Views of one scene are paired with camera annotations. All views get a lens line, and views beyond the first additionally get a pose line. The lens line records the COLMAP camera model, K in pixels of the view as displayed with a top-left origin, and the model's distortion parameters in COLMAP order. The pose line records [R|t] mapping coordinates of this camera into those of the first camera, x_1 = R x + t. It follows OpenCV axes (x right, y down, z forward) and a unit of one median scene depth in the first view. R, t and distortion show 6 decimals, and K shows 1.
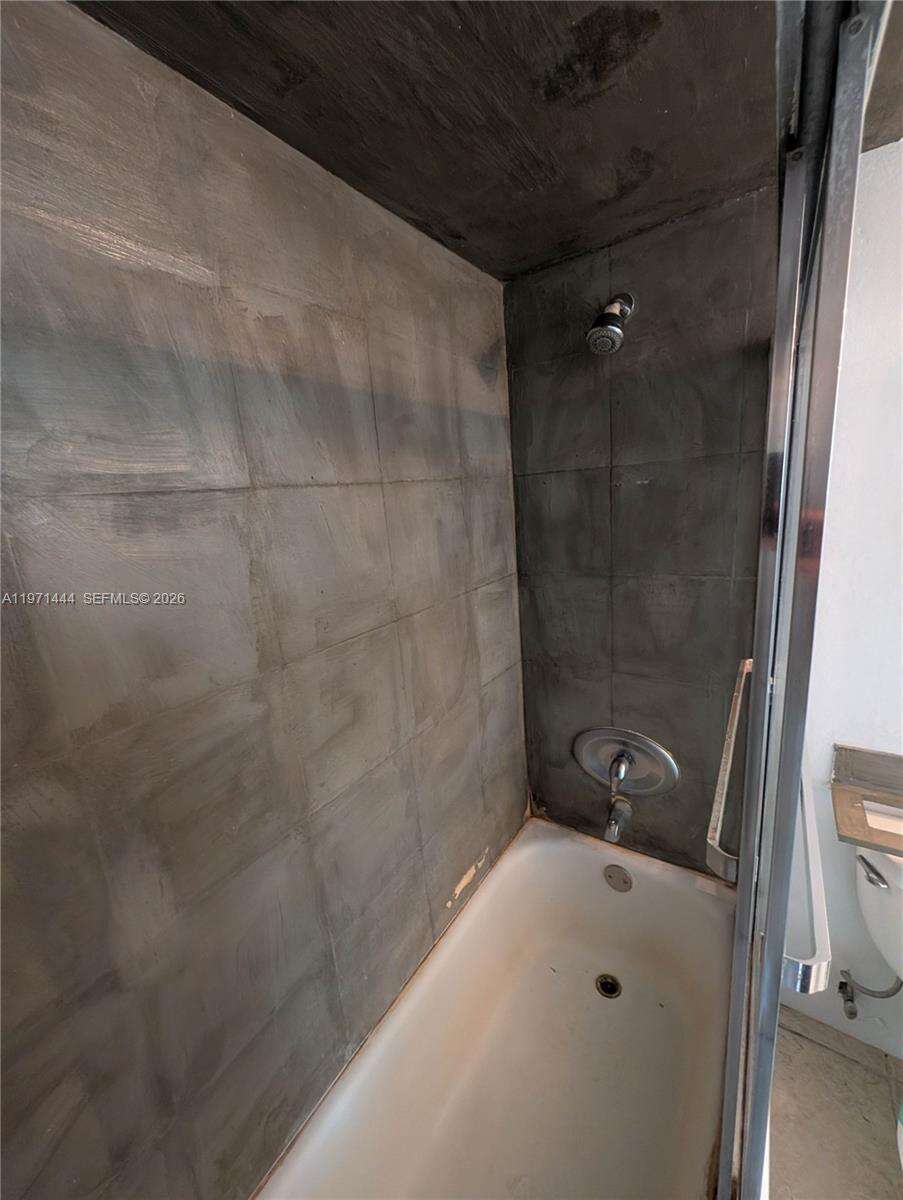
lens RADIAL K [[463.3, 0, 448.7], [0, 463.3, 603.1], [0, 0, 1]] dist [-0.002069, 0.001501]
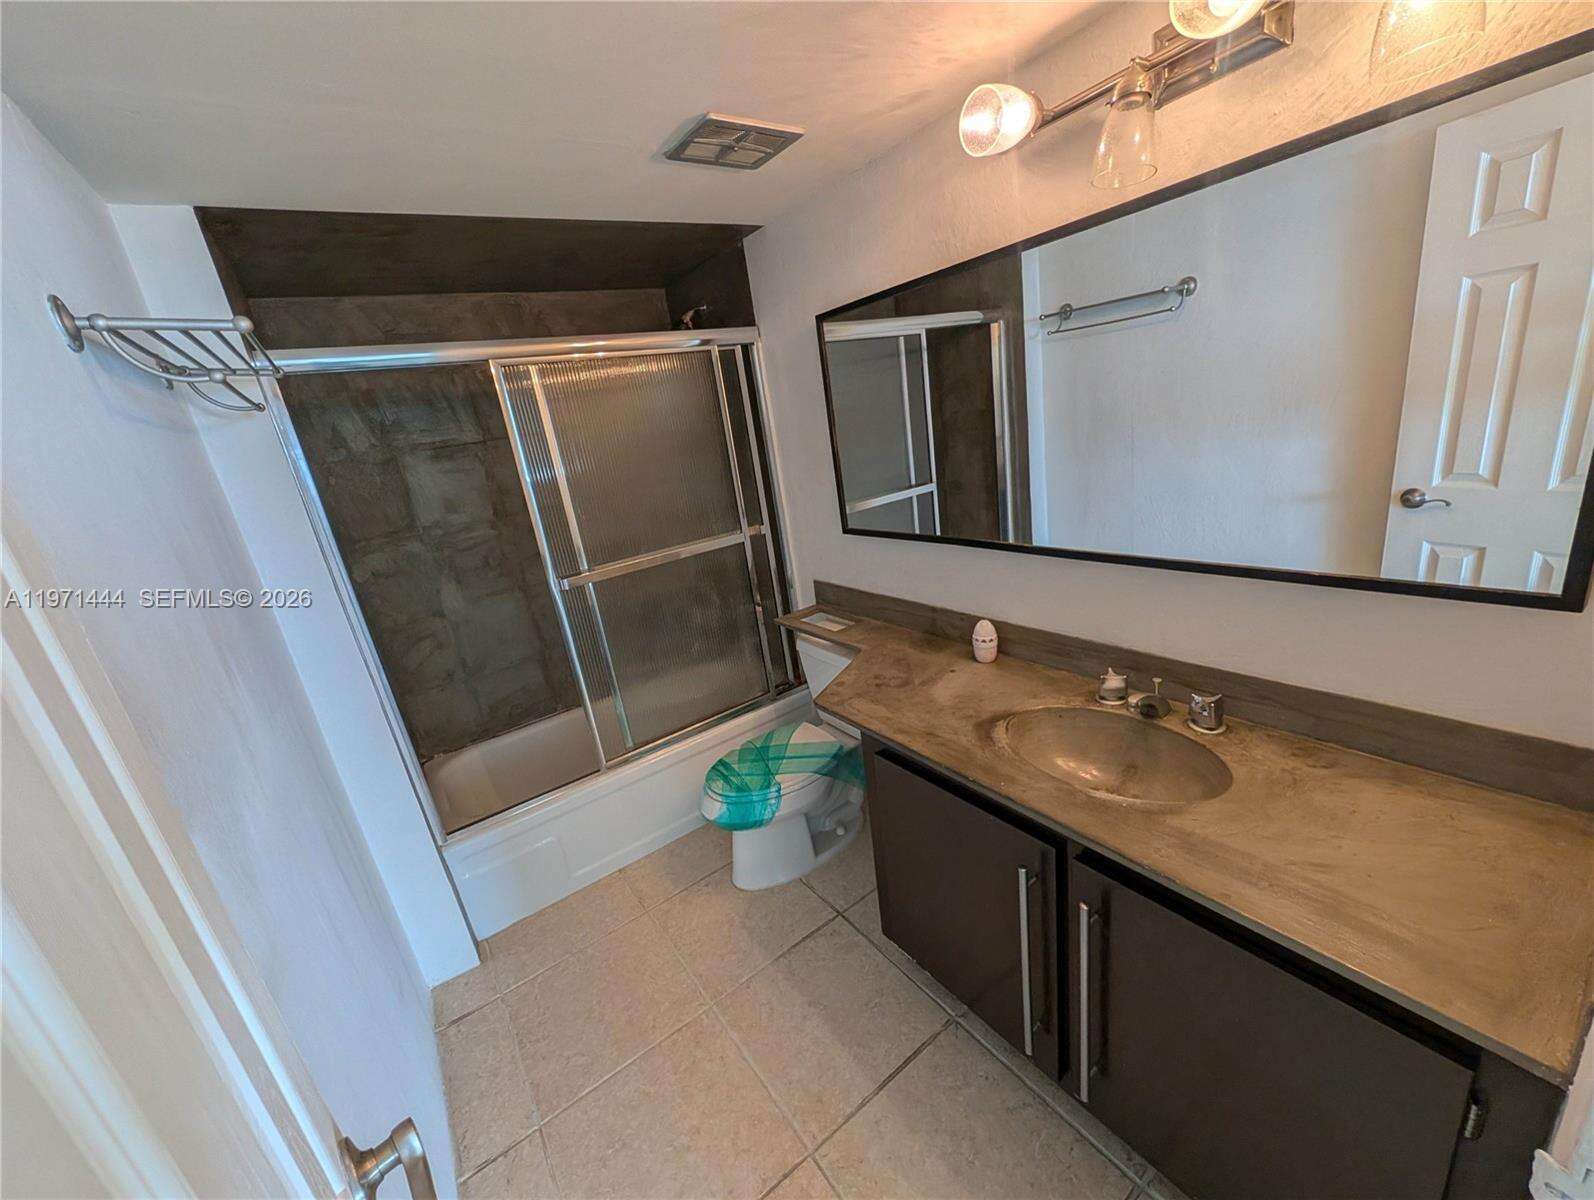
lens RADIAL K [[615.4, 0, 801.3], [0, 615.4, 604.9], [0, 0, 1]] dist [-0.002069, 0.001501]
pose [[0.937399, 0.053775, -0.344079, 2.259479], [-0.012090, 0.992436, 0.122166, 0.192144], [0.348046, -0.110358, 0.930959, -1.515577]]
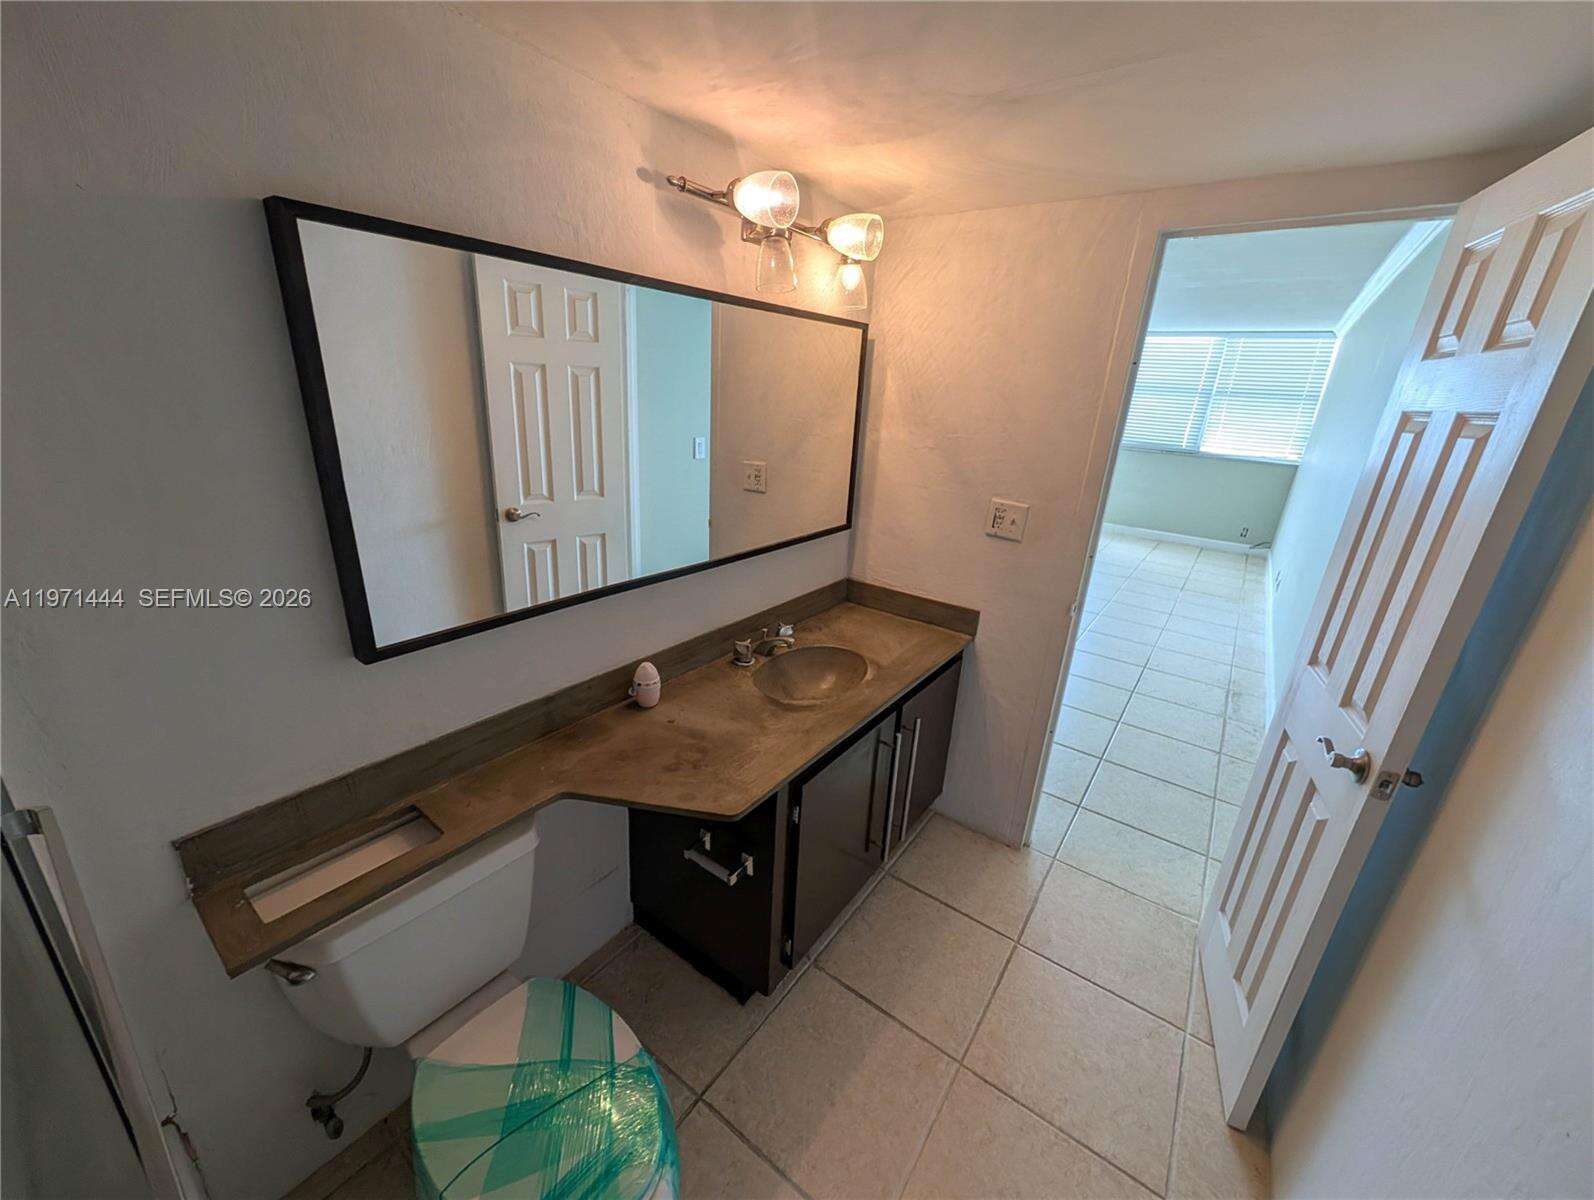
lens RADIAL K [[615.4, 0, 796.4], [0, 615.4, 600.1], [0, 0, 1]] dist [-0.002069, 0.001501]
pose [[0.023003, -0.248322, 0.968404, 0.191694], [0.153881, 0.957997, 0.241998, -0.111526], [-0.987822, 0.143452, 0.060249, 0.106563]]
